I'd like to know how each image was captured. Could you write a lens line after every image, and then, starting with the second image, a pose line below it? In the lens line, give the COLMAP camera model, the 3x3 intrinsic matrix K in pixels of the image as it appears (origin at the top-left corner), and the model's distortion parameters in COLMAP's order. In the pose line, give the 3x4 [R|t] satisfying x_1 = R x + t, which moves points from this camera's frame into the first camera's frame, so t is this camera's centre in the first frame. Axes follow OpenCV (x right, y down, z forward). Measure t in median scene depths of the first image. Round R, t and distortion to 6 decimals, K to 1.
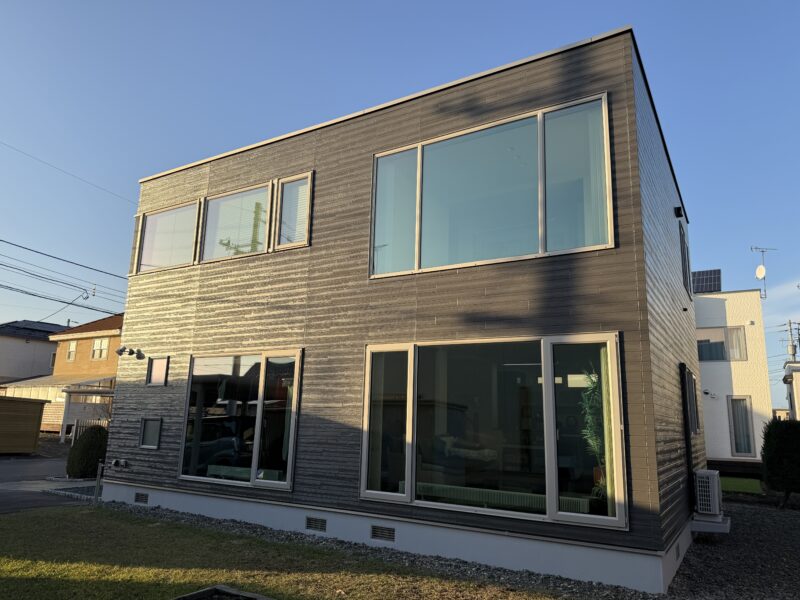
lens RADIAL K [[564.9, 0, 405.6], [0, 564.9, 304.4], [0, 0, 1]] dist [0.038807, -0.045363]
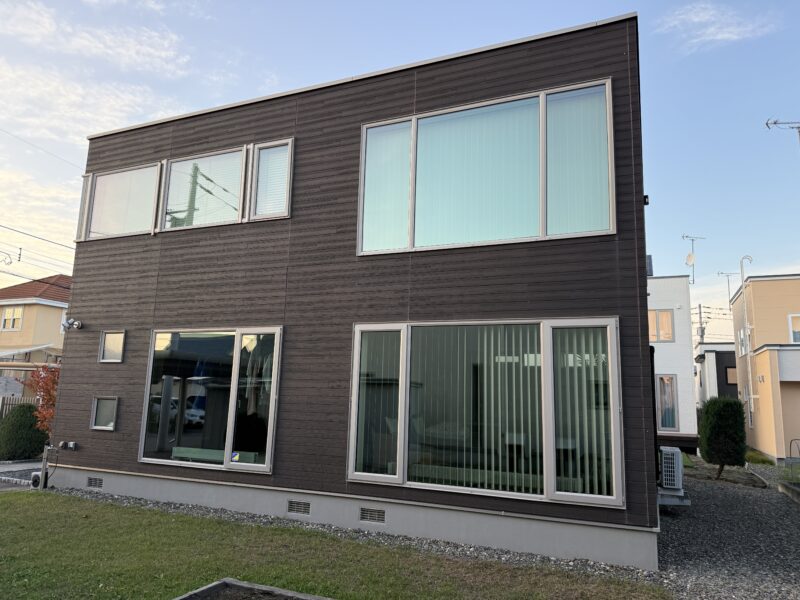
lens RADIAL K [[564.9, 0, 396.5], [0, 564.9, 303.9], [0, 0, 1]] dist [0.038807, -0.045363]
pose [[0.990472, 0.023471, 0.135702, -0.123627], [-0.029496, 0.998658, 0.042560, -0.005310], [-0.134521, -0.046158, 0.989835, 0.032657]]
